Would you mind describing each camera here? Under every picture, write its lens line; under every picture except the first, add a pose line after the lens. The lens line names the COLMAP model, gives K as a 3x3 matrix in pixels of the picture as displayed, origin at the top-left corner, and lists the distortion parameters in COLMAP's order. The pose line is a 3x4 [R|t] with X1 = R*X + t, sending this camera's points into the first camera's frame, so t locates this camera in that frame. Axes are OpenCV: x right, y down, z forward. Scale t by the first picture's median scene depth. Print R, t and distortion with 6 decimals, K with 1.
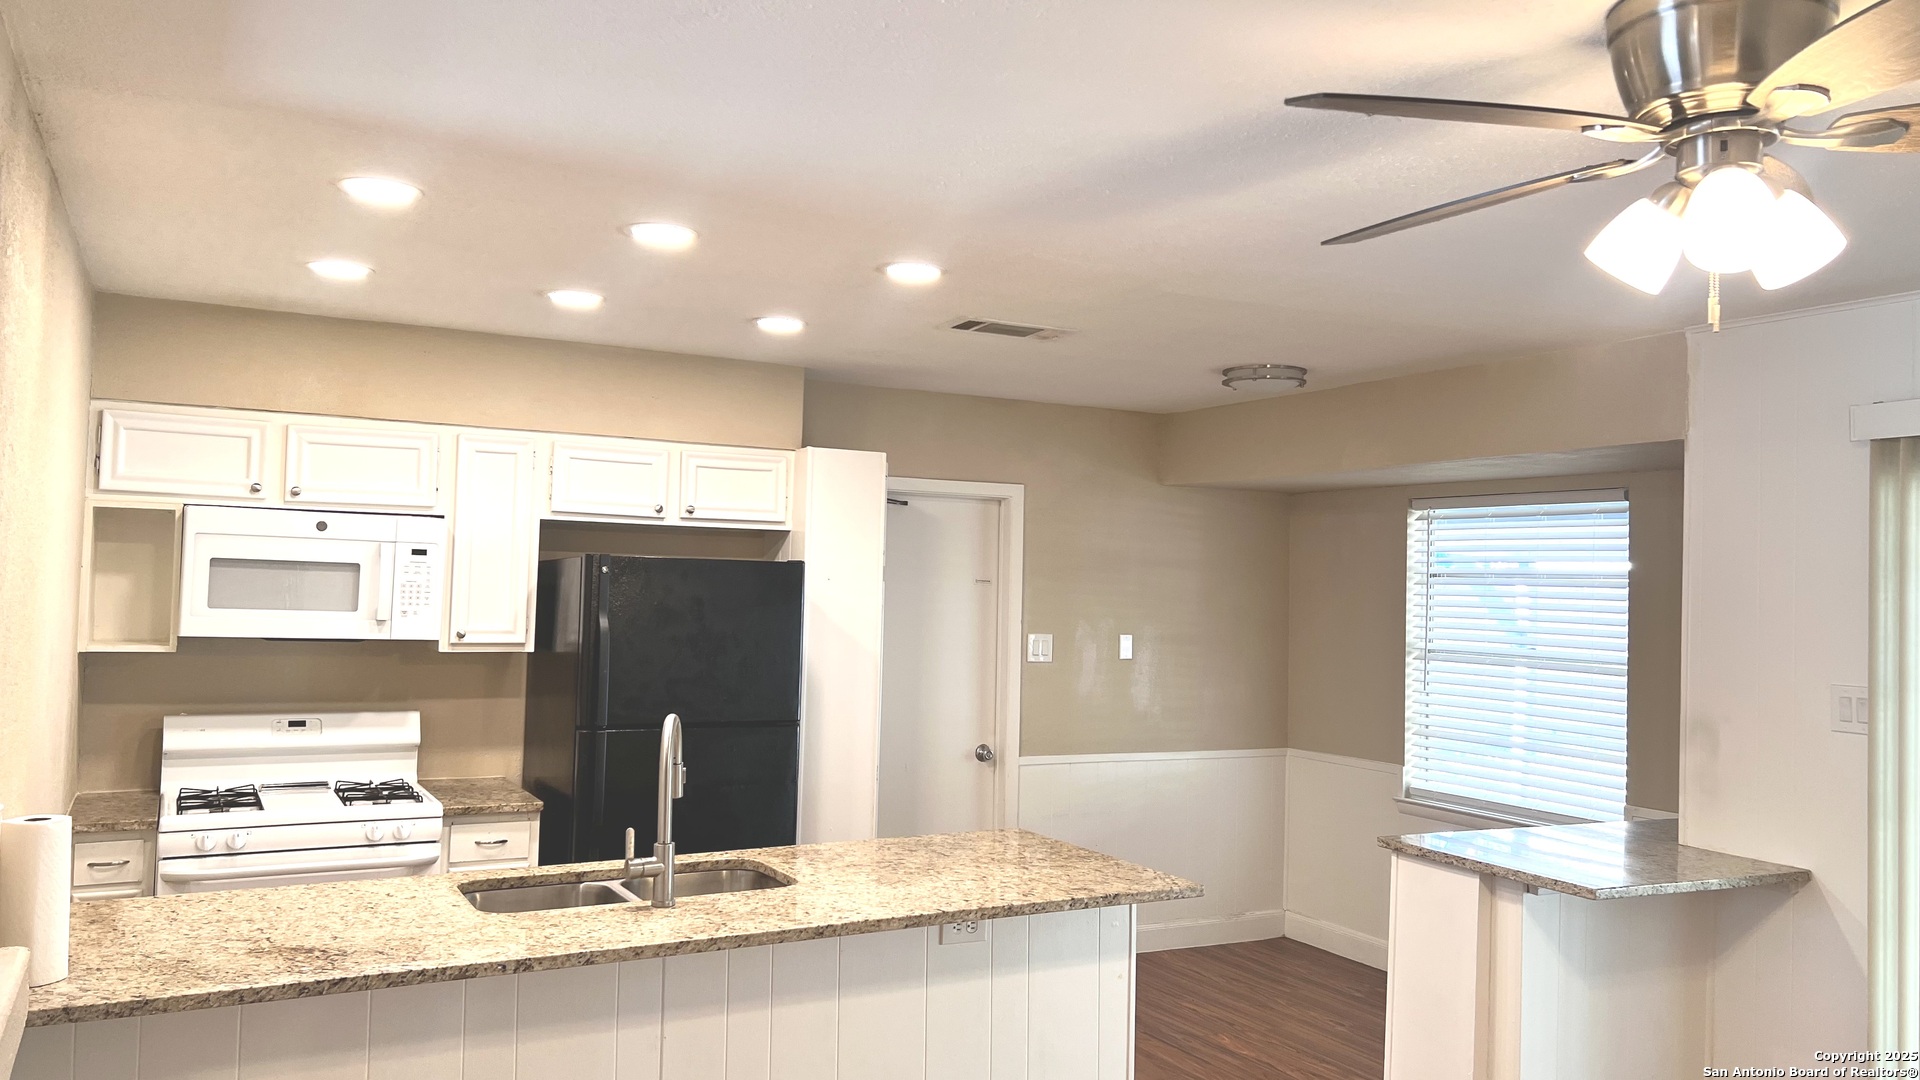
lens RADIAL K [[1418.8, 0, 960.0], [0, 1418.8, 540.0], [0, 0, 1]] dist [0.075626, -0.103000]
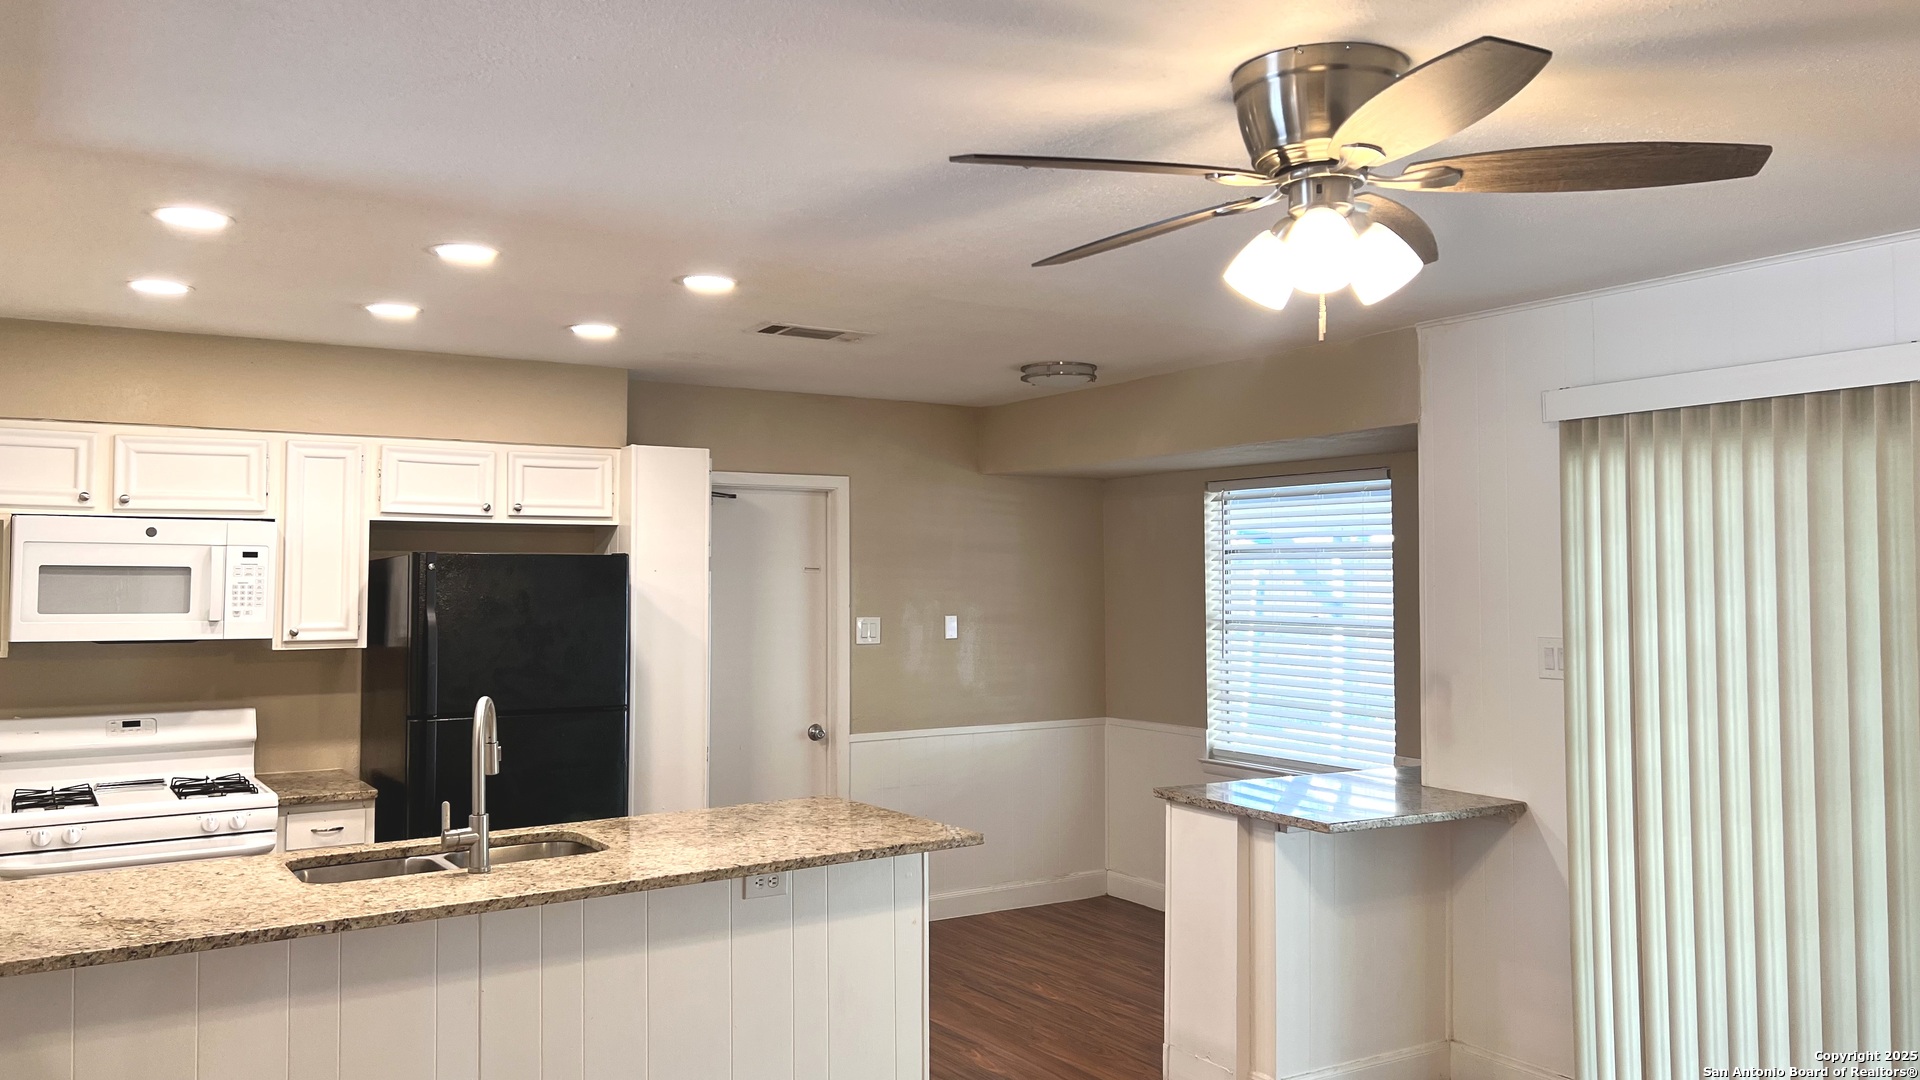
lens RADIAL K [[1445.2, 0, 954.3], [0, 1445.2, 527.5], [0, 0, 1]] dist [0.059951, -0.057671]
pose [[0.997147, -0.025347, 0.071103, 0.060819], [0.025522, 0.999673, -0.001556, 0.003583], [-0.071040, 0.003366, 0.997468, -0.100474]]
